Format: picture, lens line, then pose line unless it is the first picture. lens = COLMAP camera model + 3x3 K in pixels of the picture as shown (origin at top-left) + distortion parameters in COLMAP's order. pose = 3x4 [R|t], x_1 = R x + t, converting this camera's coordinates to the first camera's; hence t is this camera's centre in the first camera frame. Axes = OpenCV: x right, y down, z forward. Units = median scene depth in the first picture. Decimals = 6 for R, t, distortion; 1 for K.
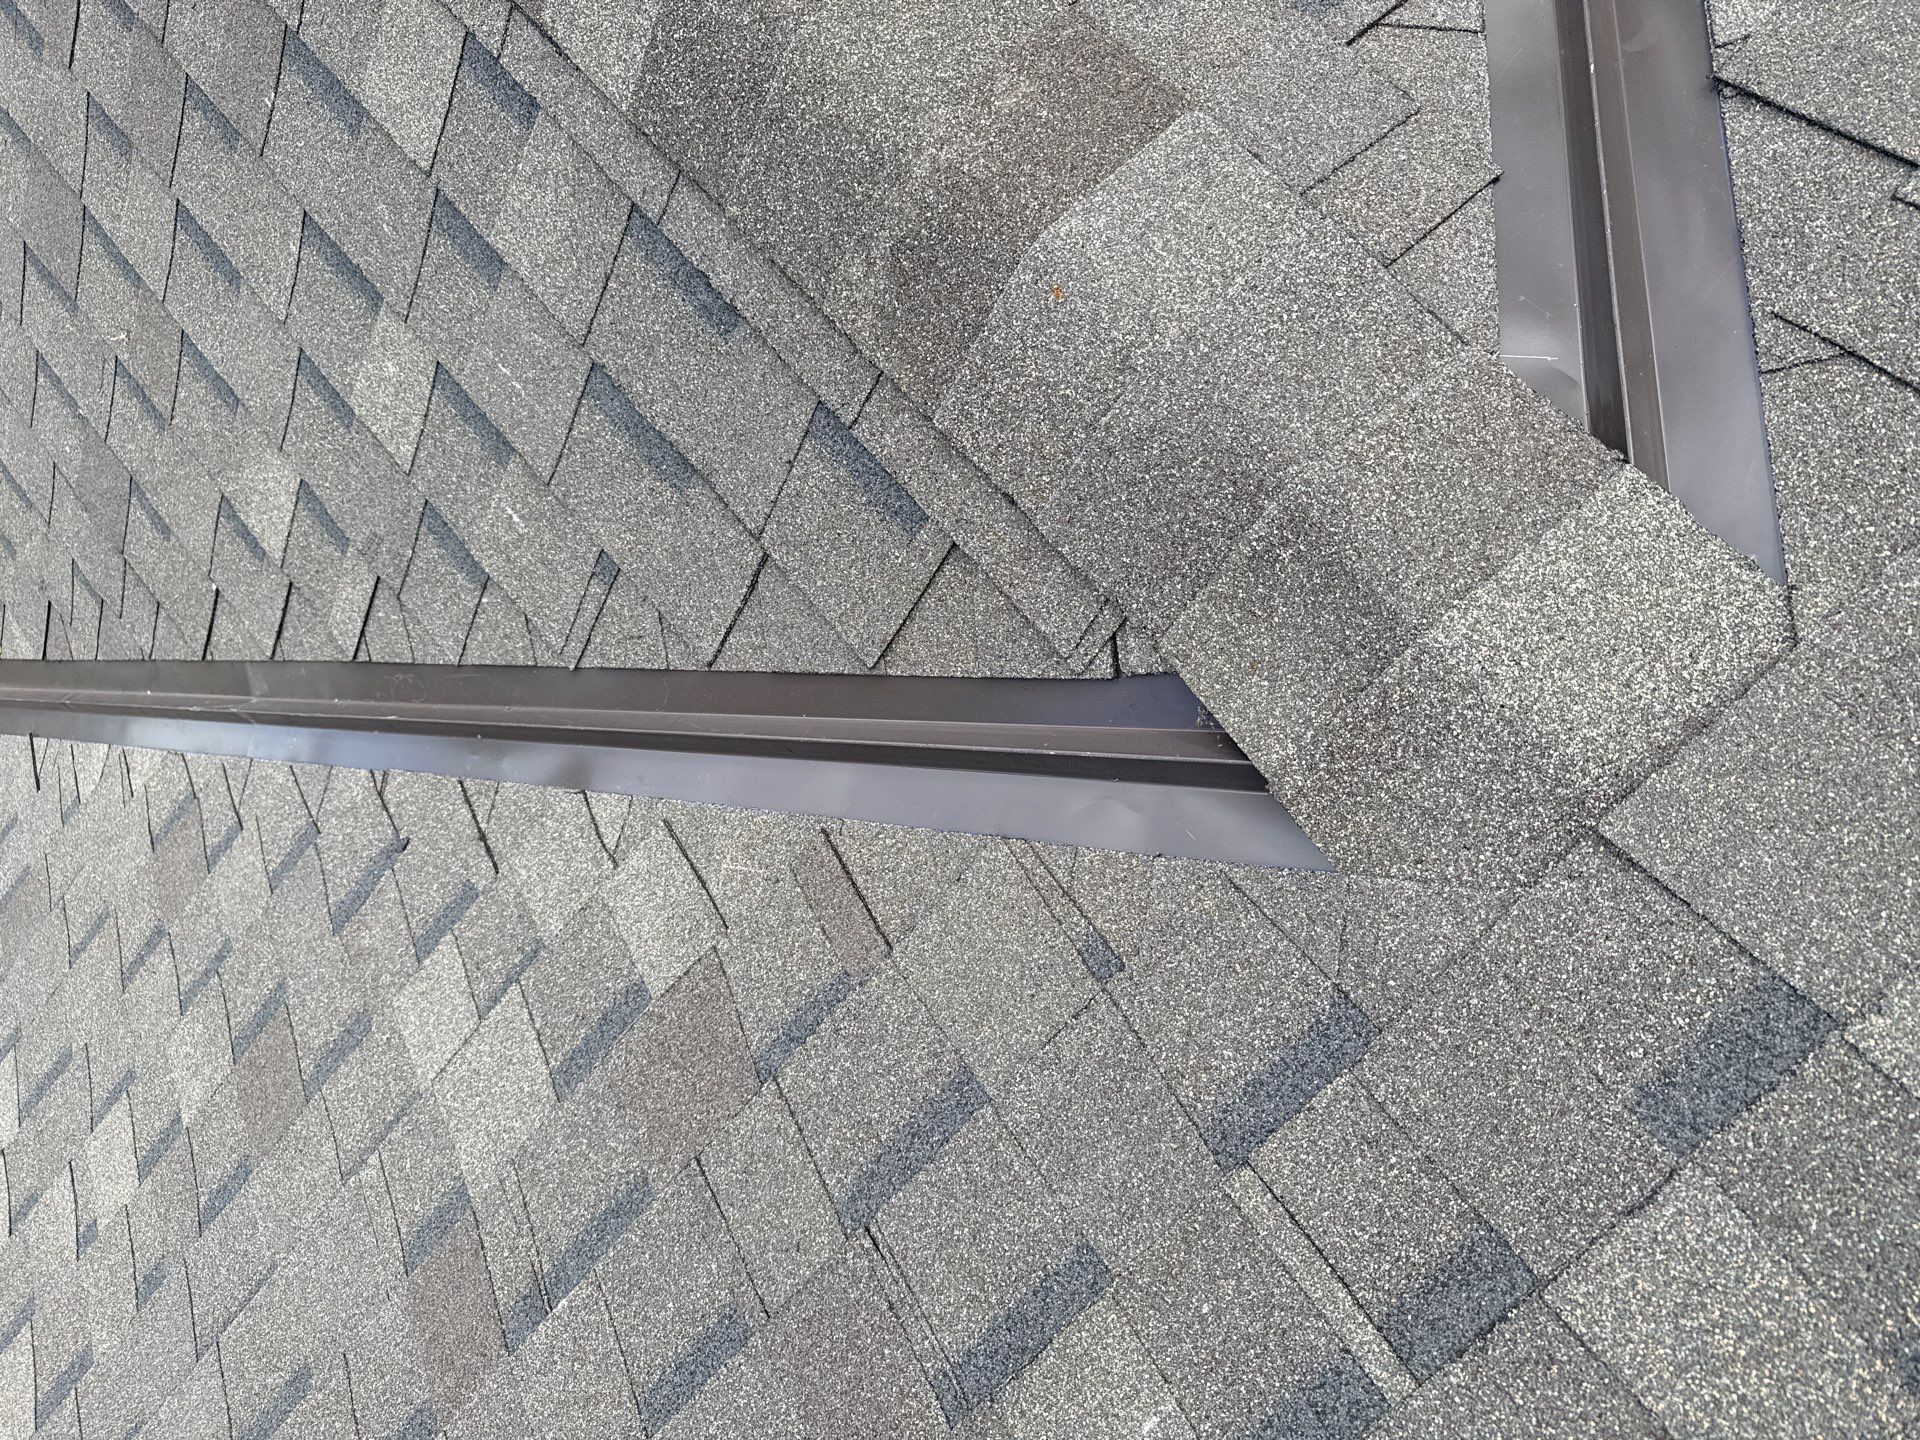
lens RADIAL K [[1390.3, 0, 971.3], [0, 1390.3, 717.9], [0, 0, 1]] dist [0.002803, -0.011637]
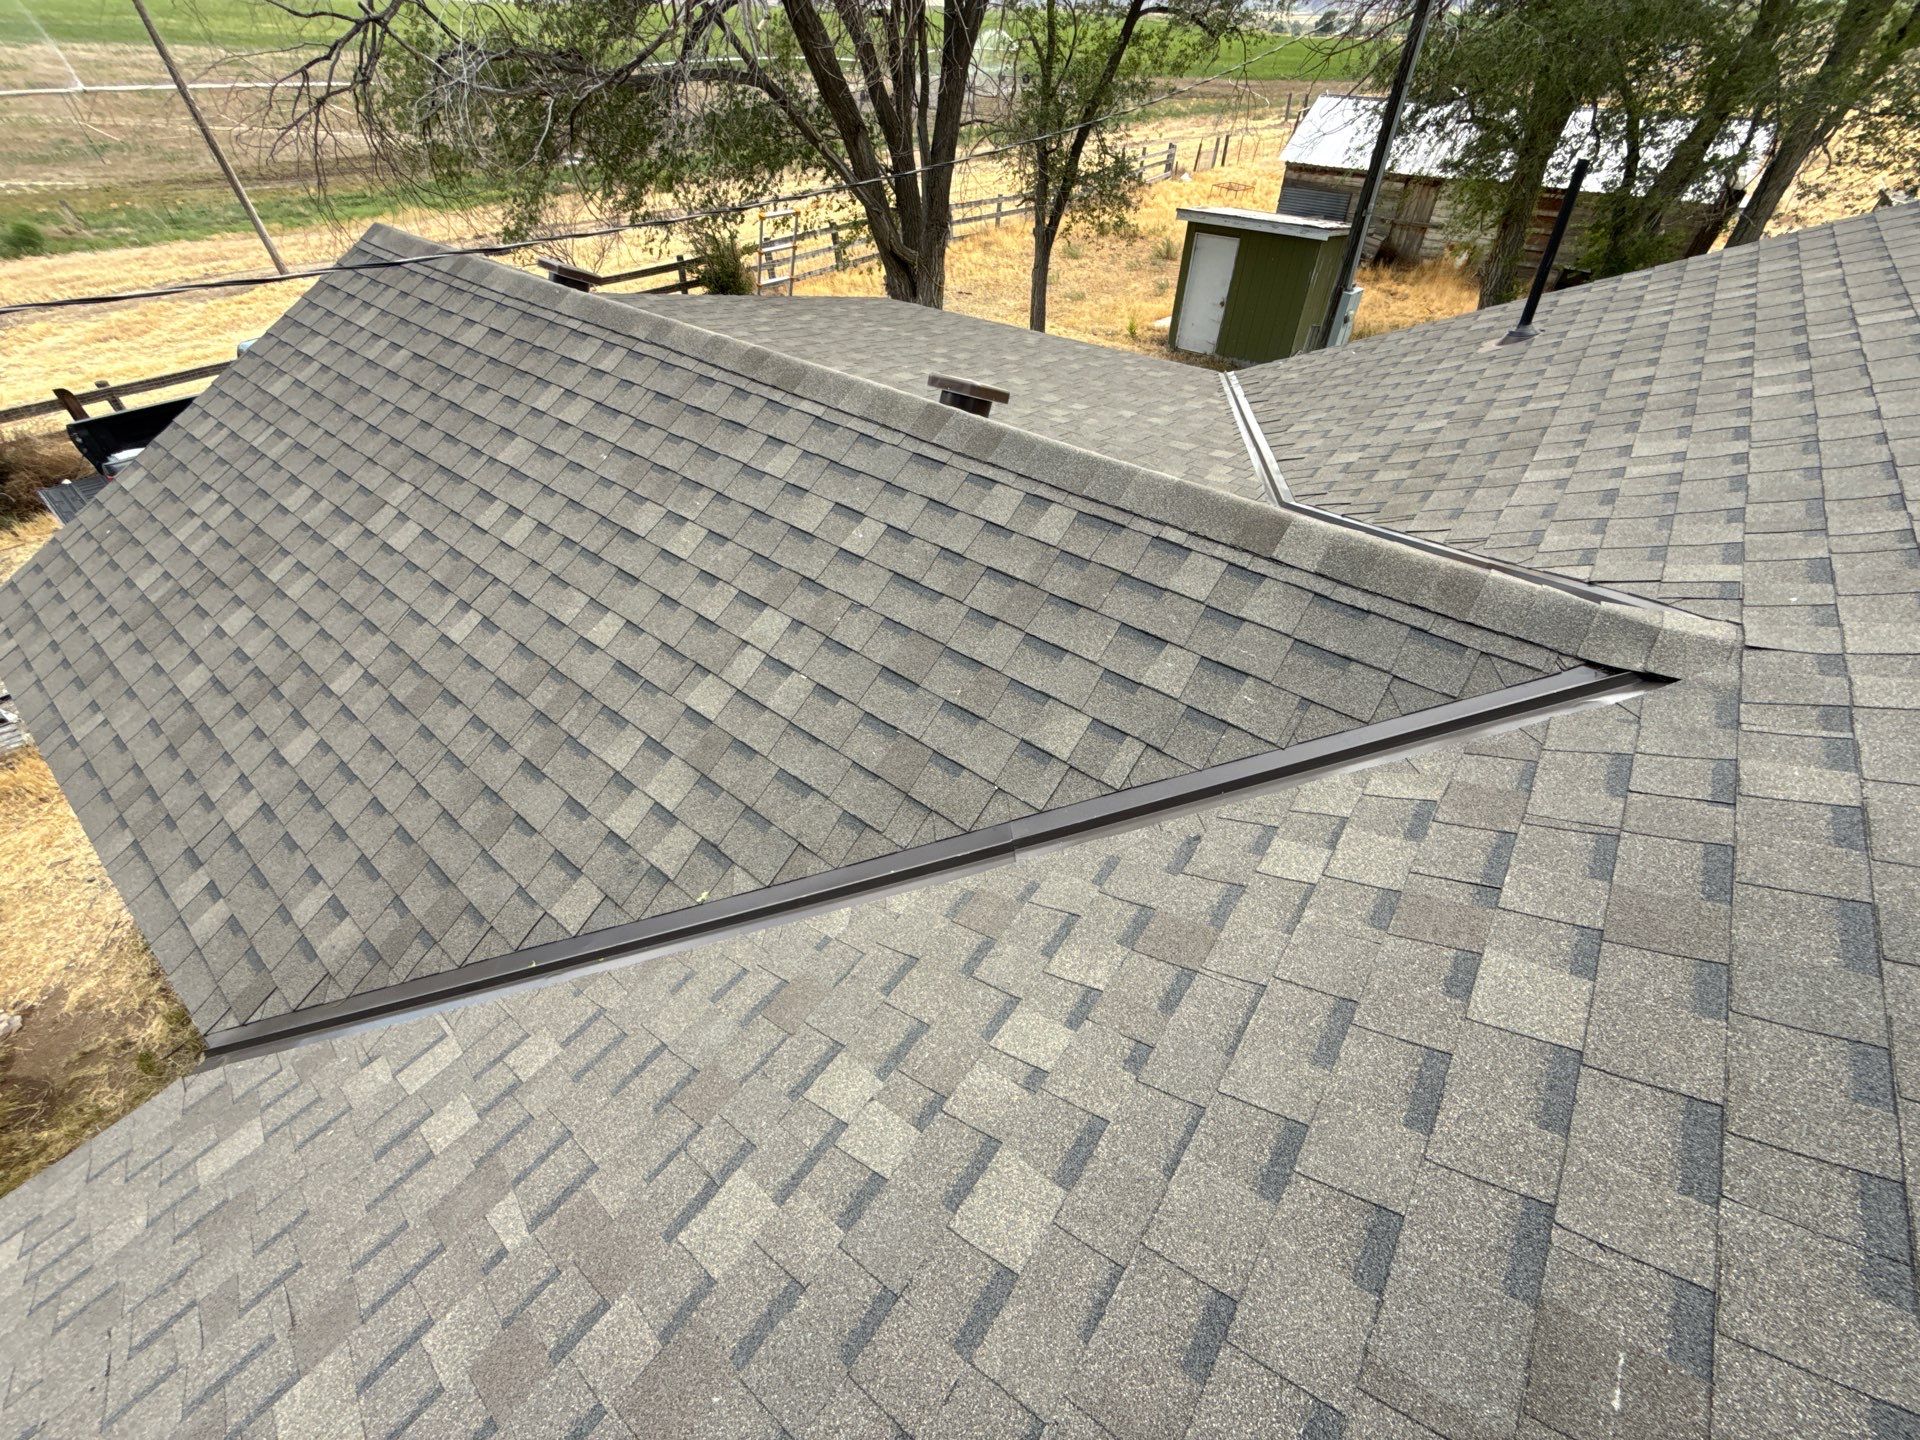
lens RADIAL K [[765.6, 0, 960.9], [0, 765.6, 719.0], [0, 0, 1]] dist [0.000428, -0.000111]
pose [[0.935118, 0.161820, 0.315227, -1.937900], [0.114347, 0.704217, -0.700716, 1.259249], [-0.335378, 0.691298, 0.640023, 0.418763]]
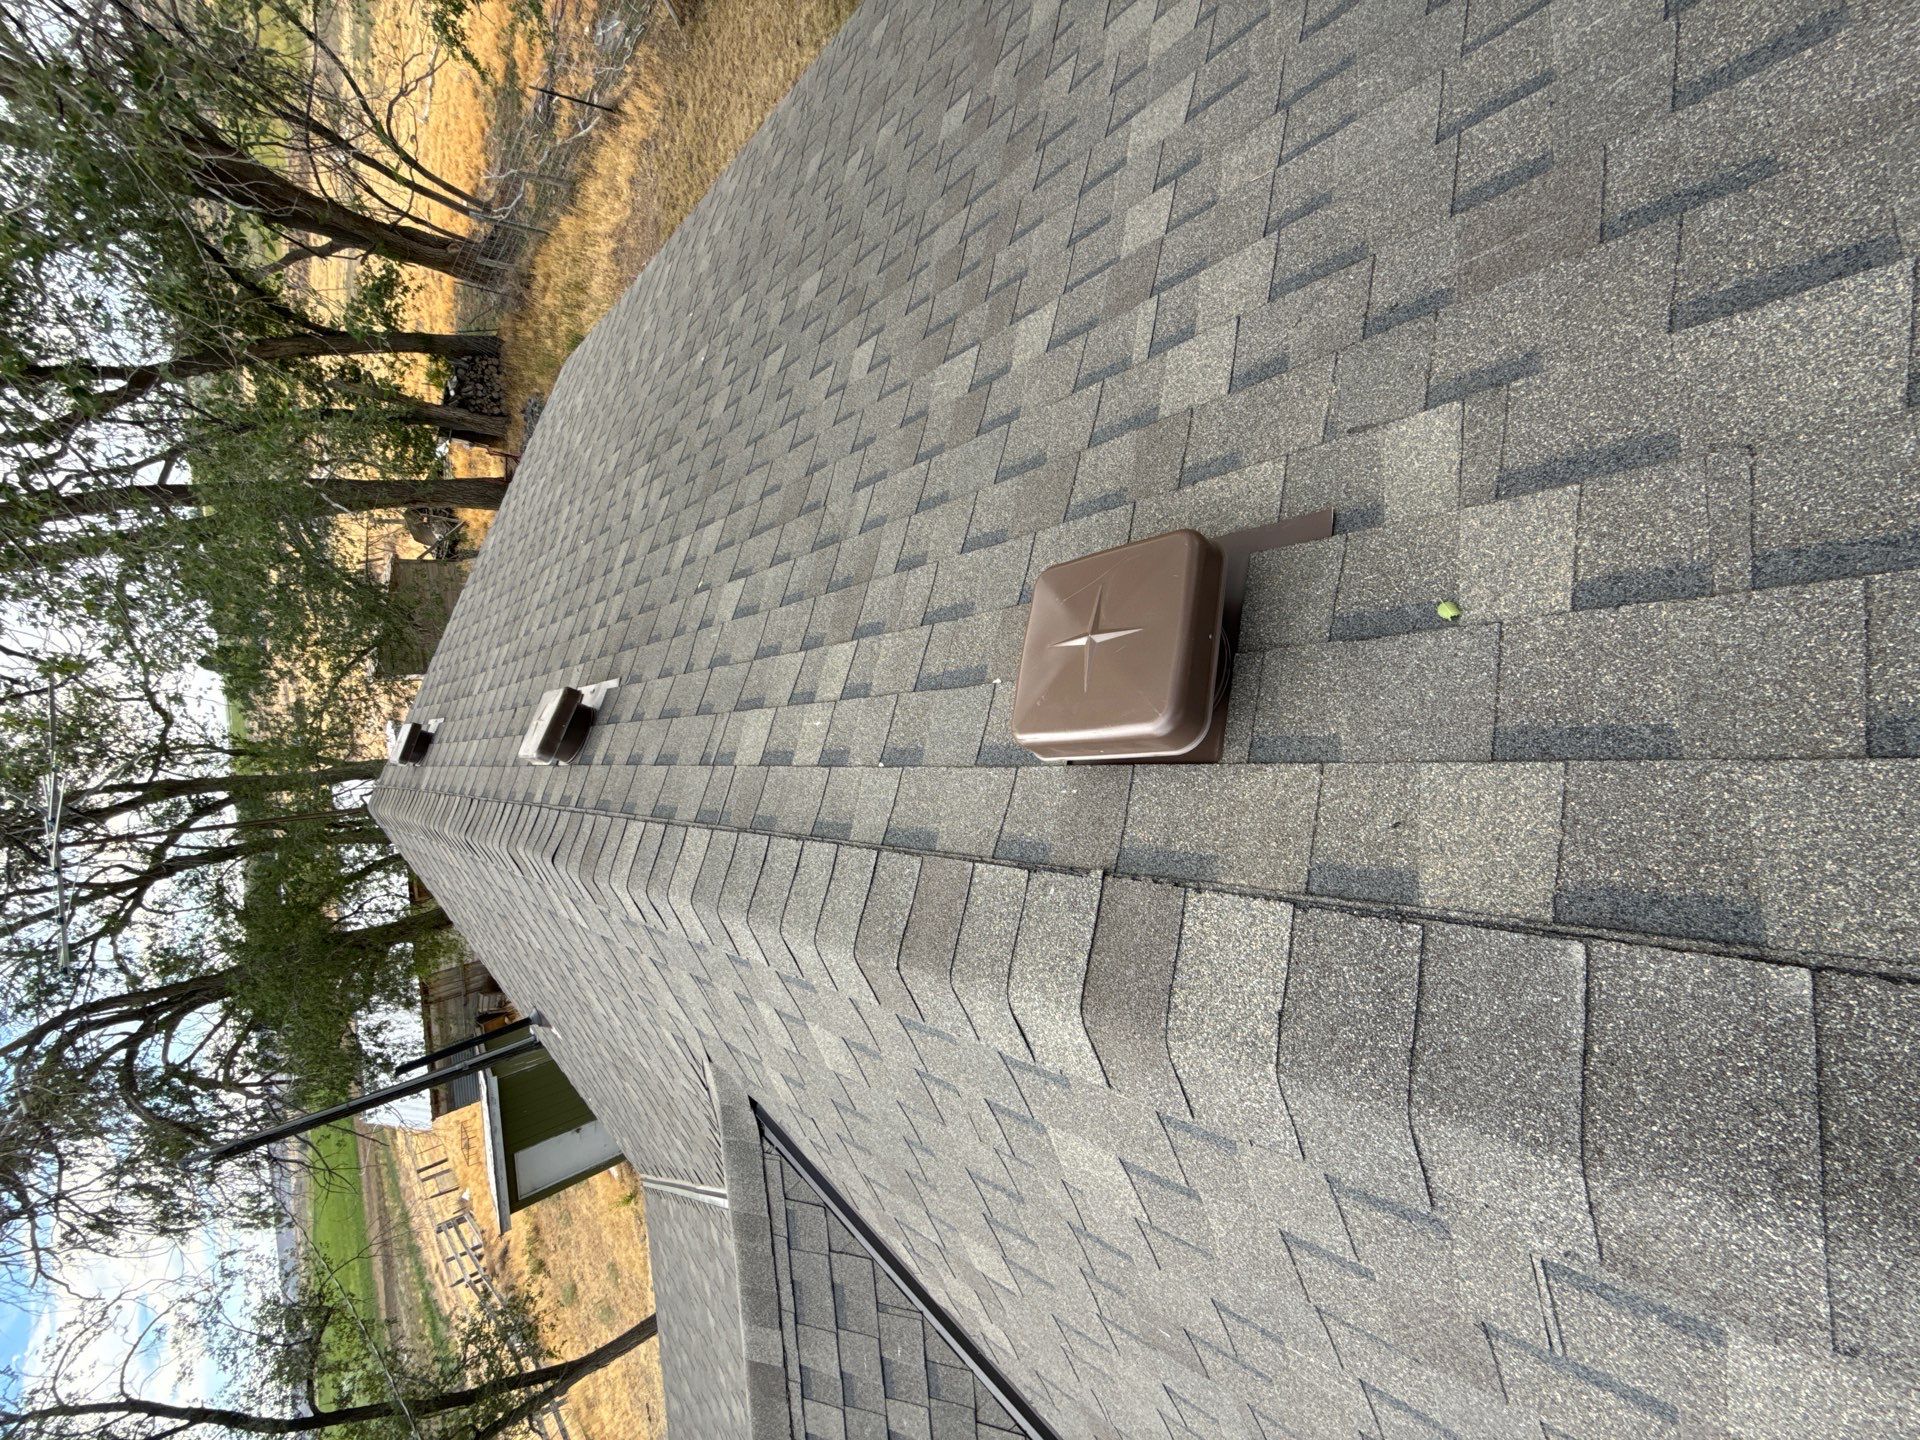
lens RADIAL K [[765.6, 0, 960.9], [0, 765.6, 719.0], [0, 0, 1]] dist [0.000428, -0.000111]
pose [[-0.274782, -0.661863, 0.697448, -0.932156], [0.456829, -0.728137, -0.511004, 2.696546], [0.846051, 0.178200, 0.502436, 0.026921]]
